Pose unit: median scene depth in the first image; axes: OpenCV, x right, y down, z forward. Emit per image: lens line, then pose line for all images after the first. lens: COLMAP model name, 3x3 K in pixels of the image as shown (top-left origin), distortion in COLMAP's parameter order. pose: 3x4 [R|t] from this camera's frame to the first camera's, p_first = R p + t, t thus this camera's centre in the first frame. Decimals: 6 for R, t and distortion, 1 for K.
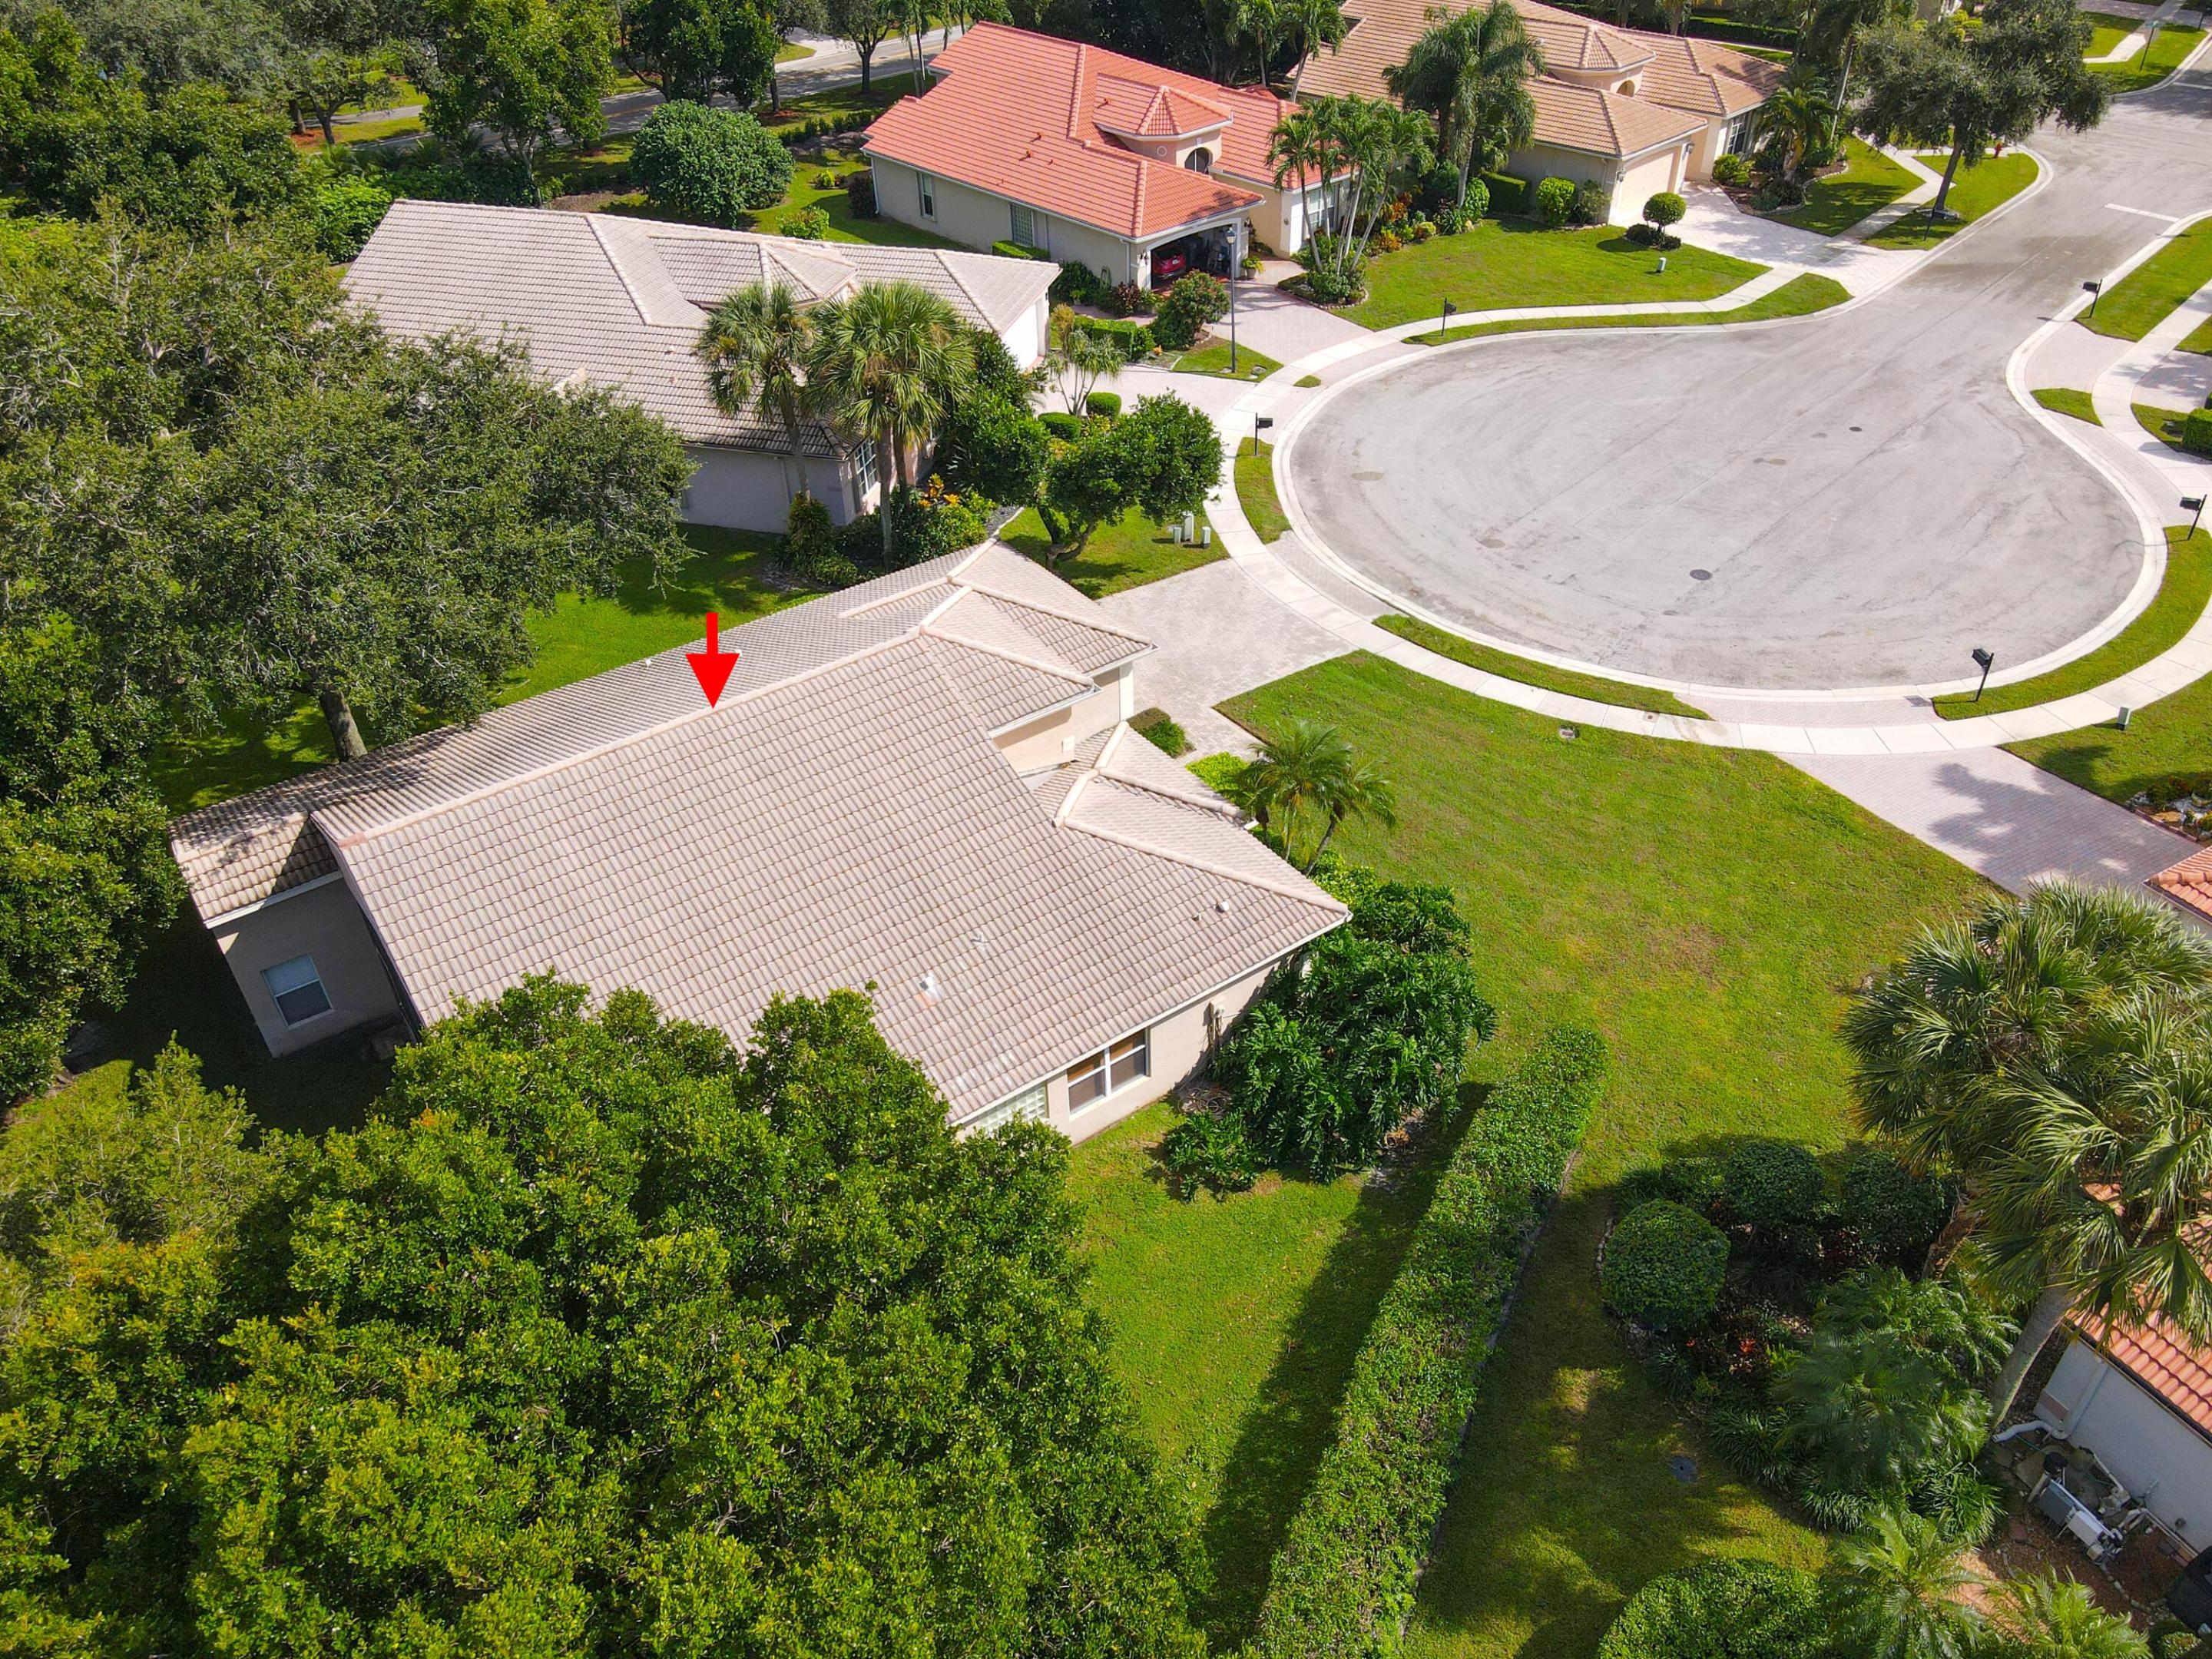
lens RADIAL K [[1626.0, 0, 1097.4], [0, 1626.0, 830.7], [0, 0, 1]] dist [0.000638, 0.013064]
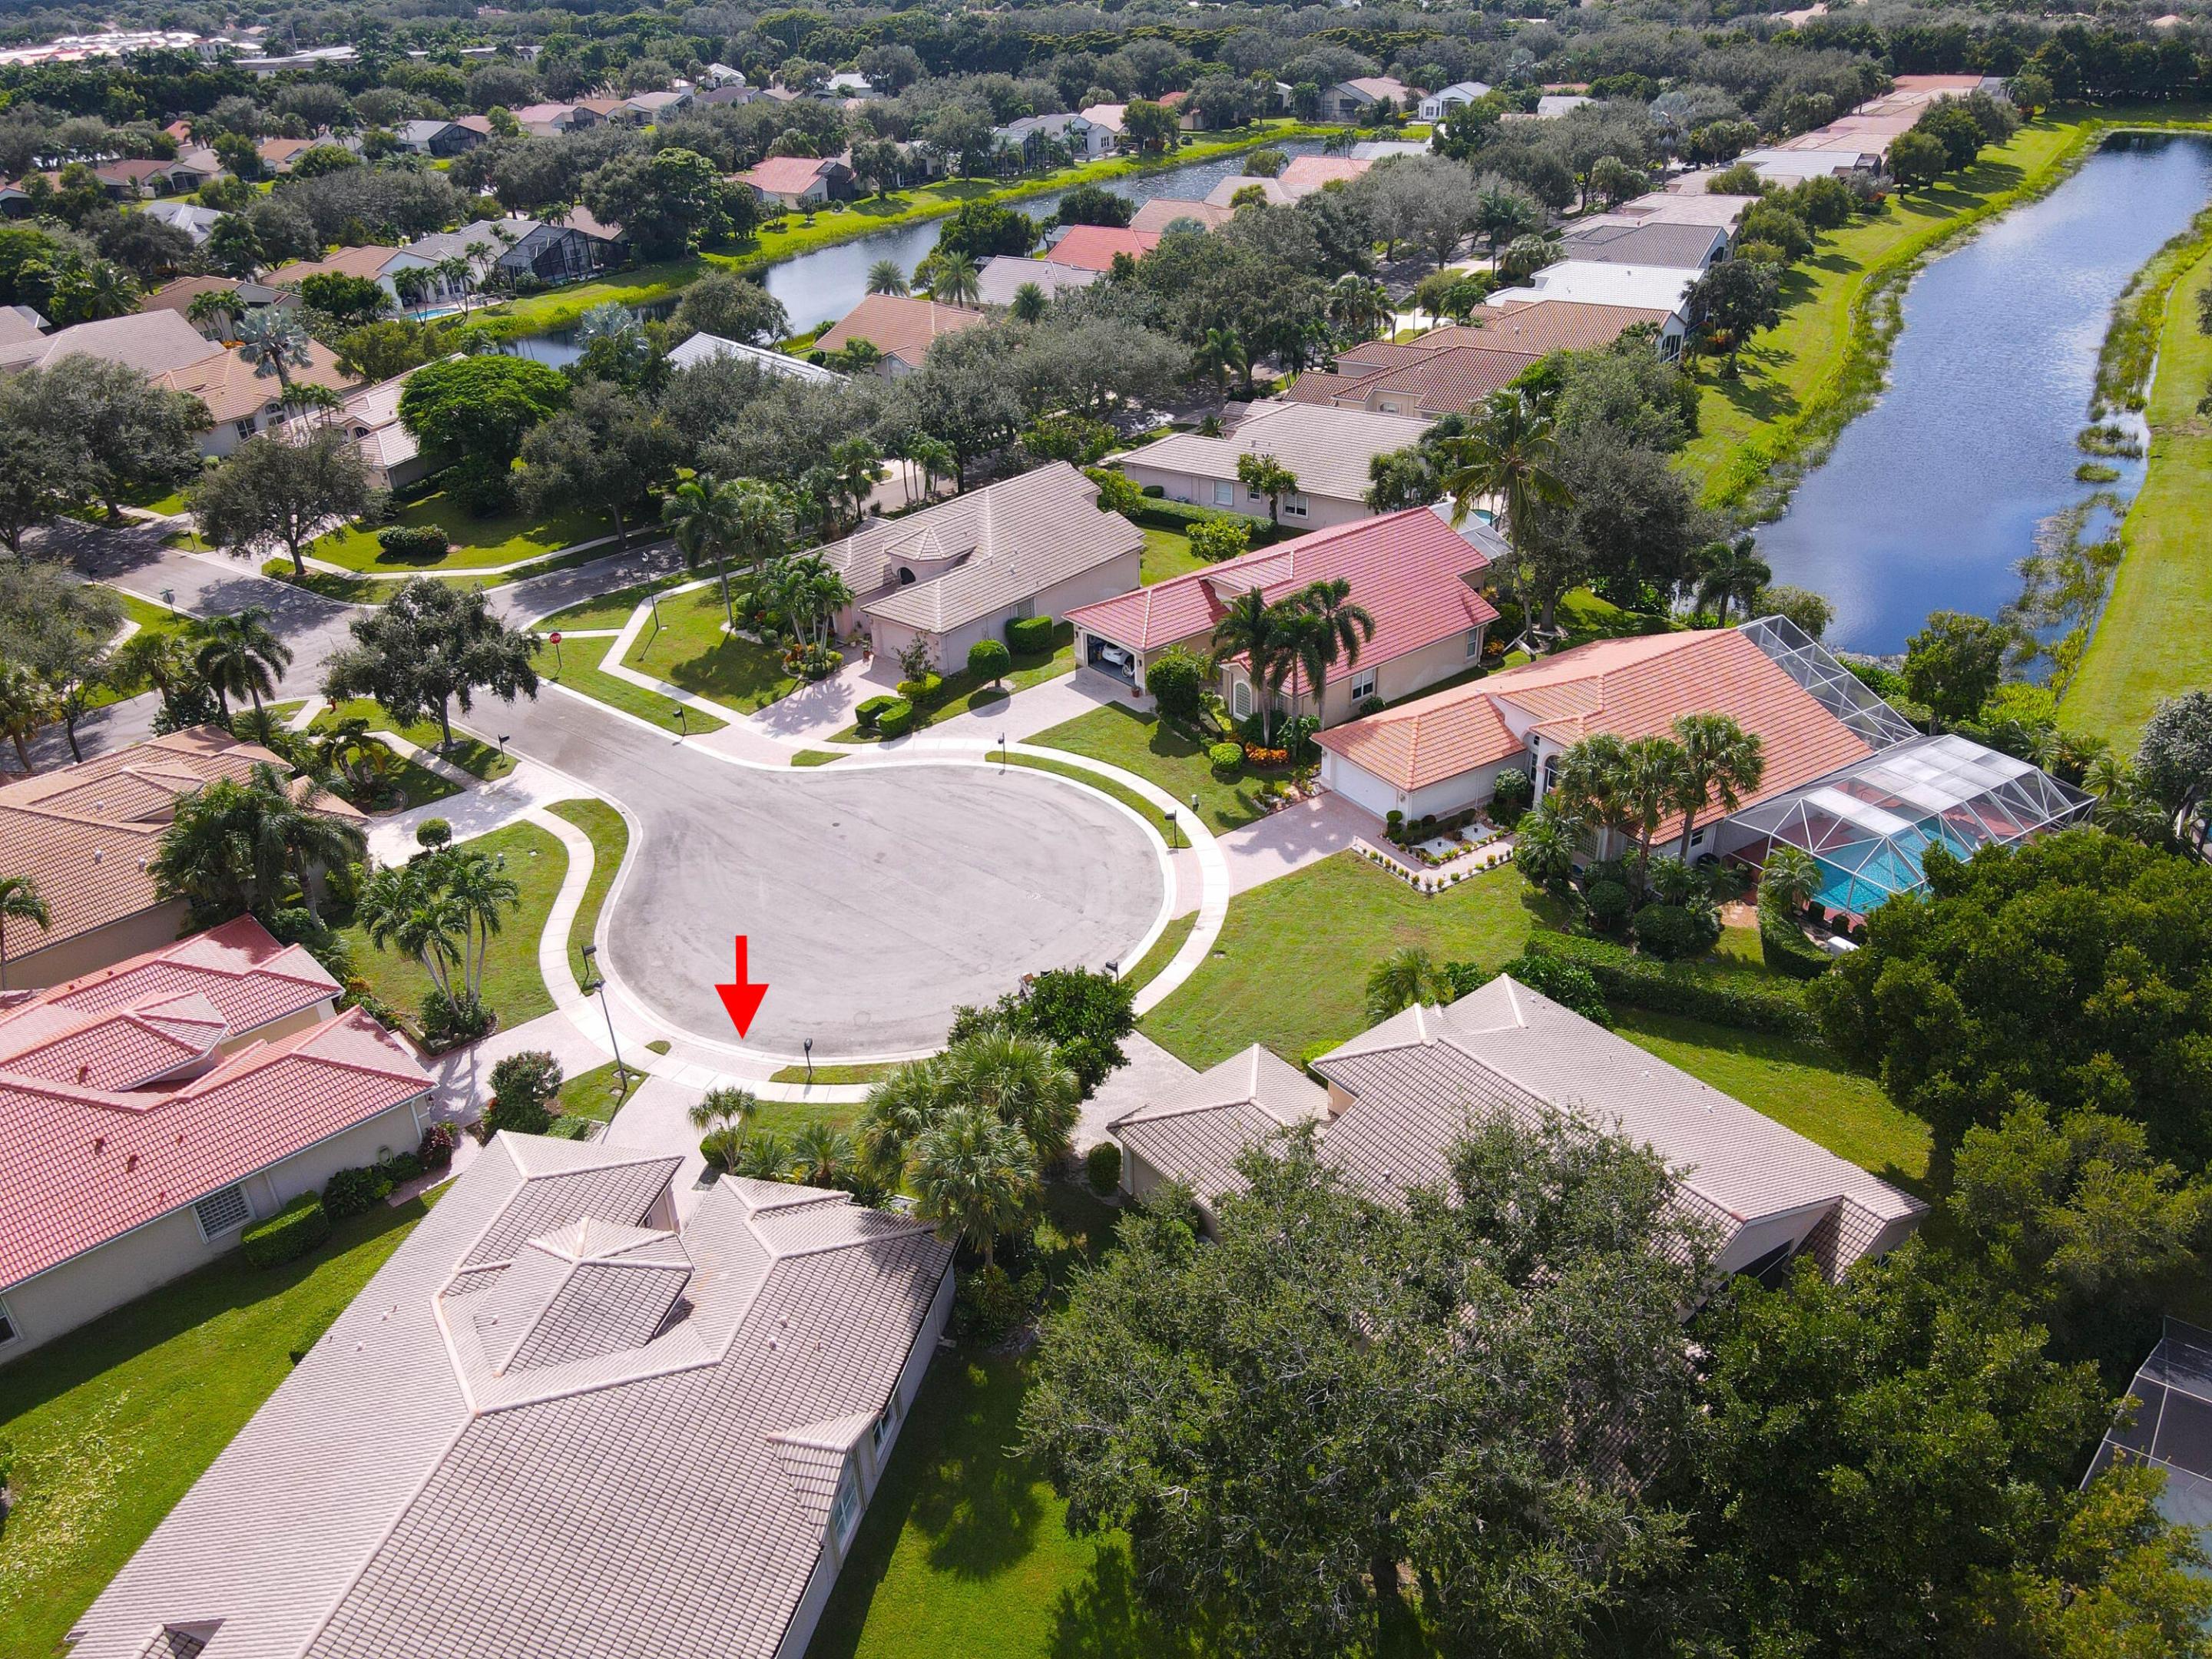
lens RADIAL K [[1634.5, 0, 1101.0], [0, 1634.5, 822.9], [0, 0, 1]] dist [-0.025355, 0.081691]
pose [[-0.048062, -0.459863, 0.886688, -1.117664], [0.635505, 0.670785, 0.382336, -0.852946], [-0.770599, 0.581871, 0.260006, 0.542537]]
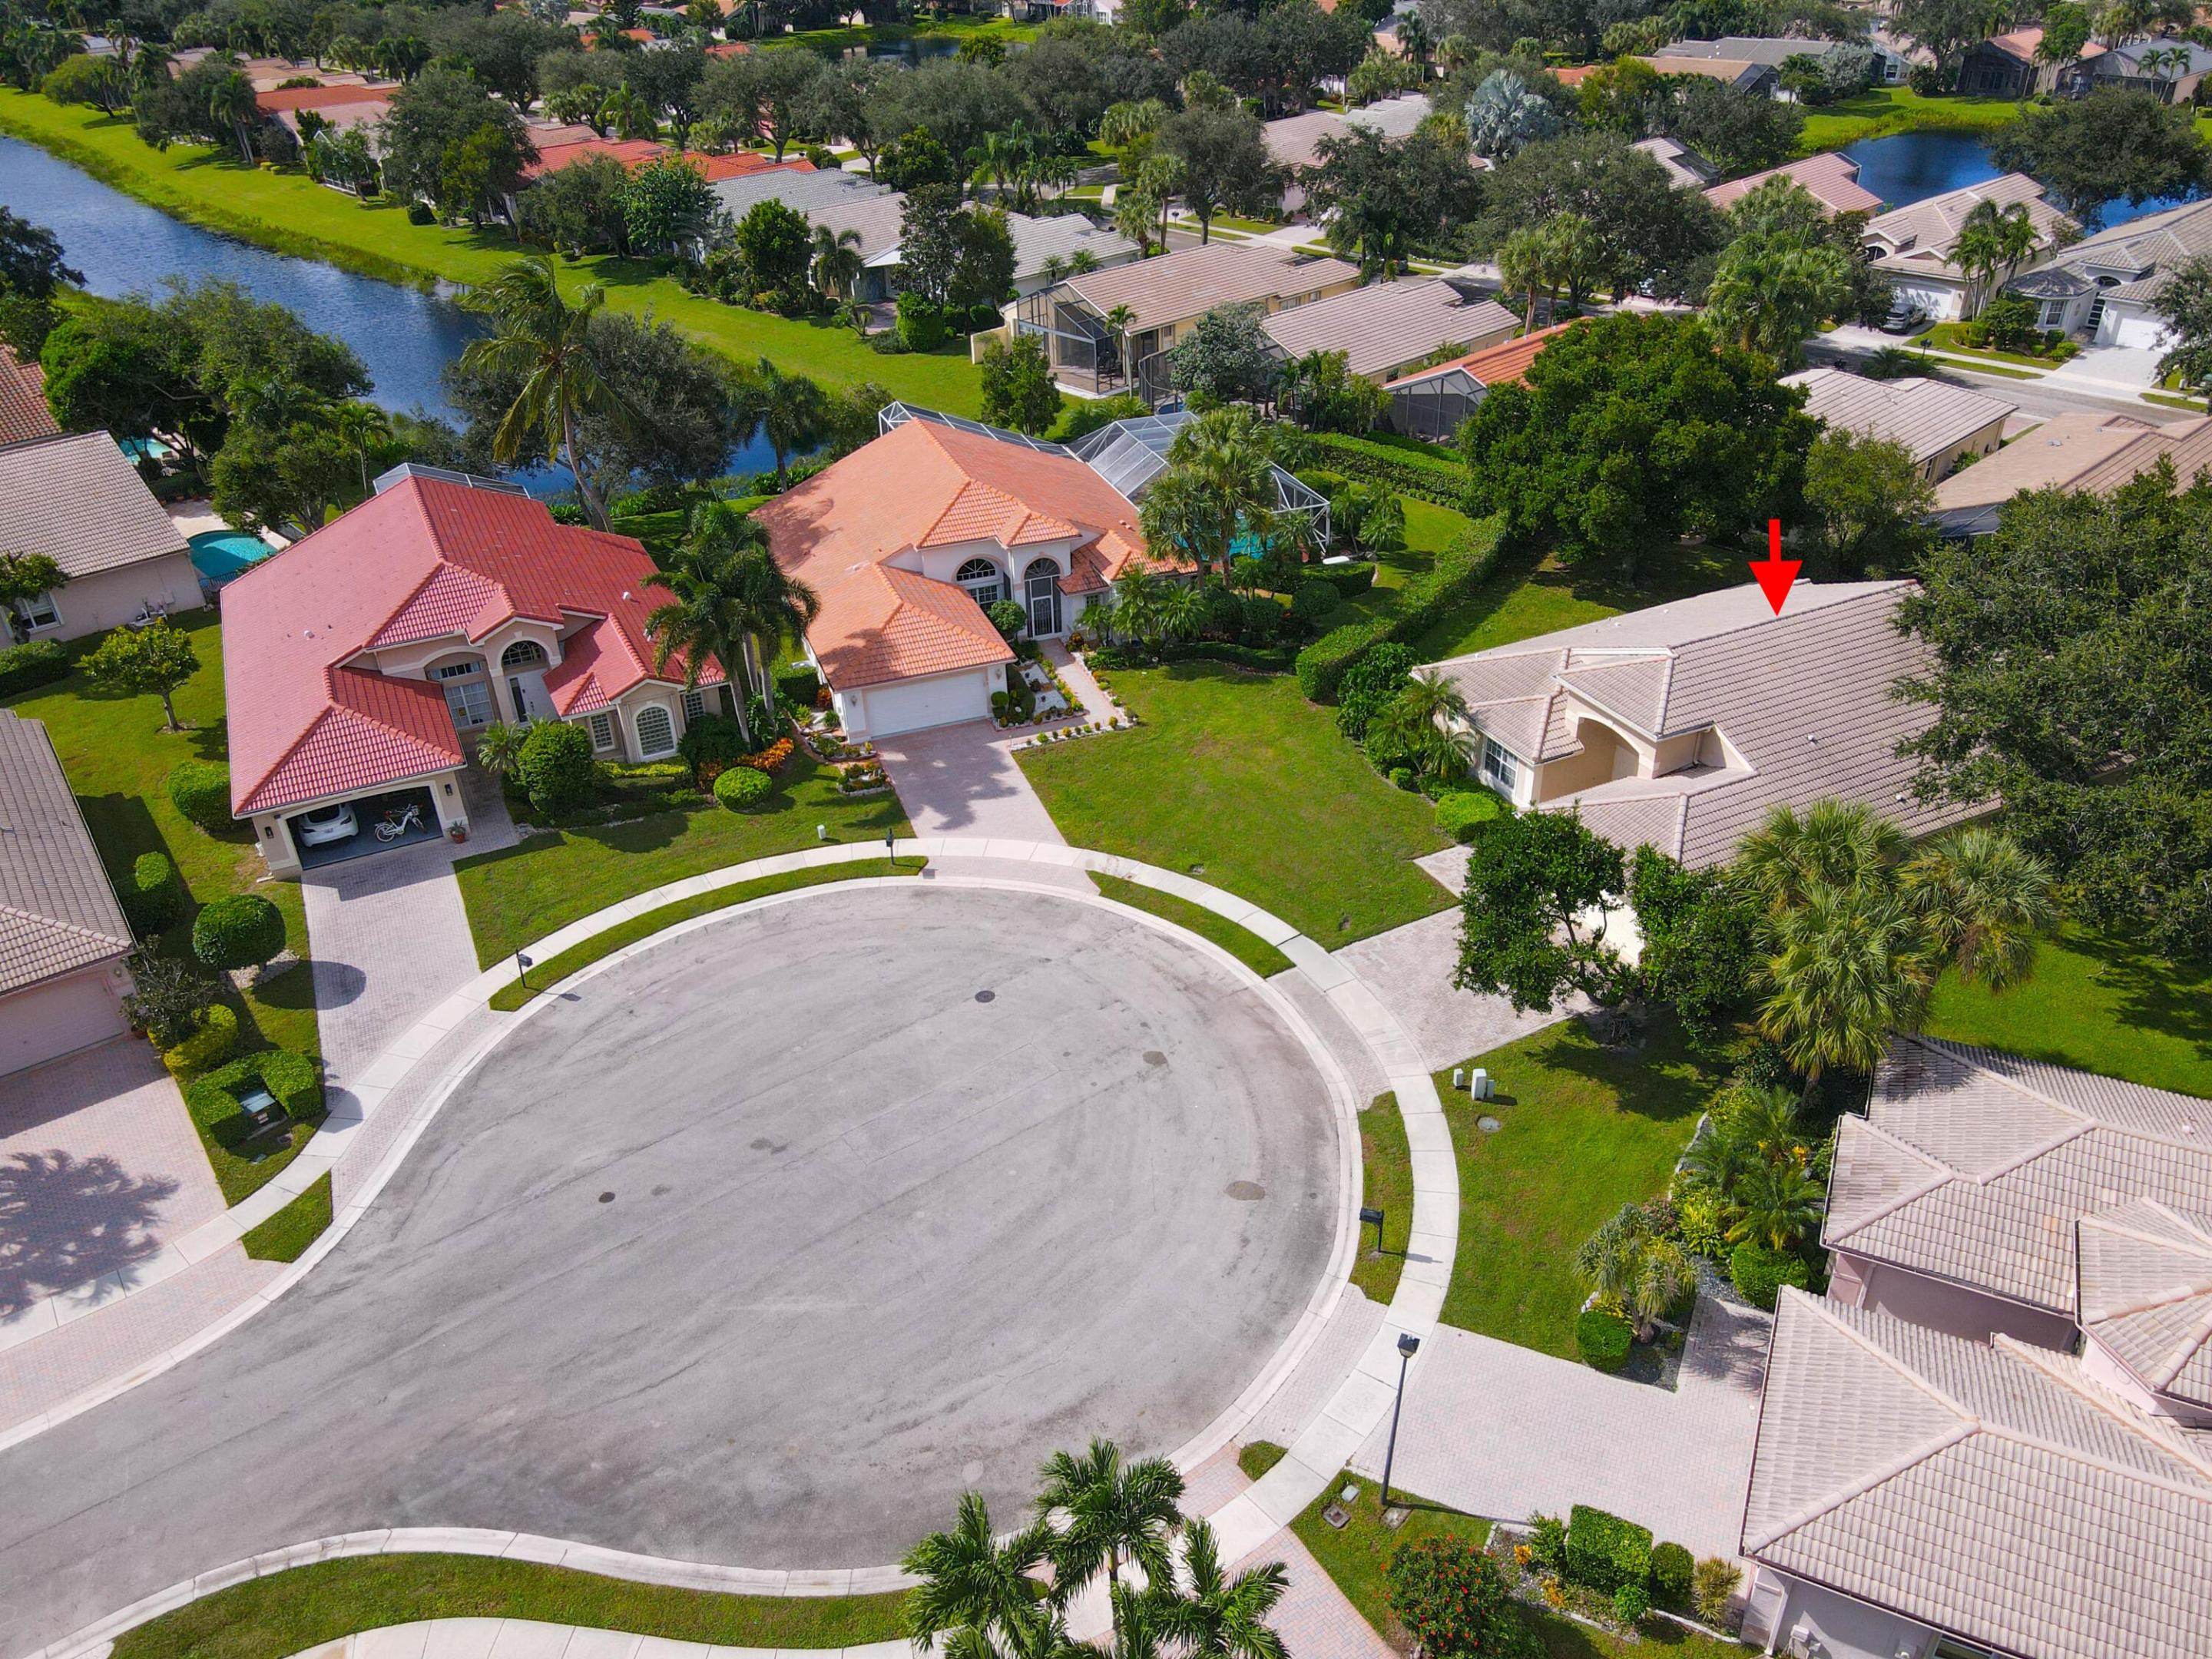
lens RADIAL K [[1634.5, 0, 1101.0], [0, 1634.5, 822.9], [0, 0, 1]] dist [-0.025355, 0.081691]
pose [[-0.984209, -0.037024, 0.173095, 0.127405], [0.147861, 0.365629, 0.918941, -1.288321], [-0.097311, 0.930024, -0.354380, 1.394336]]
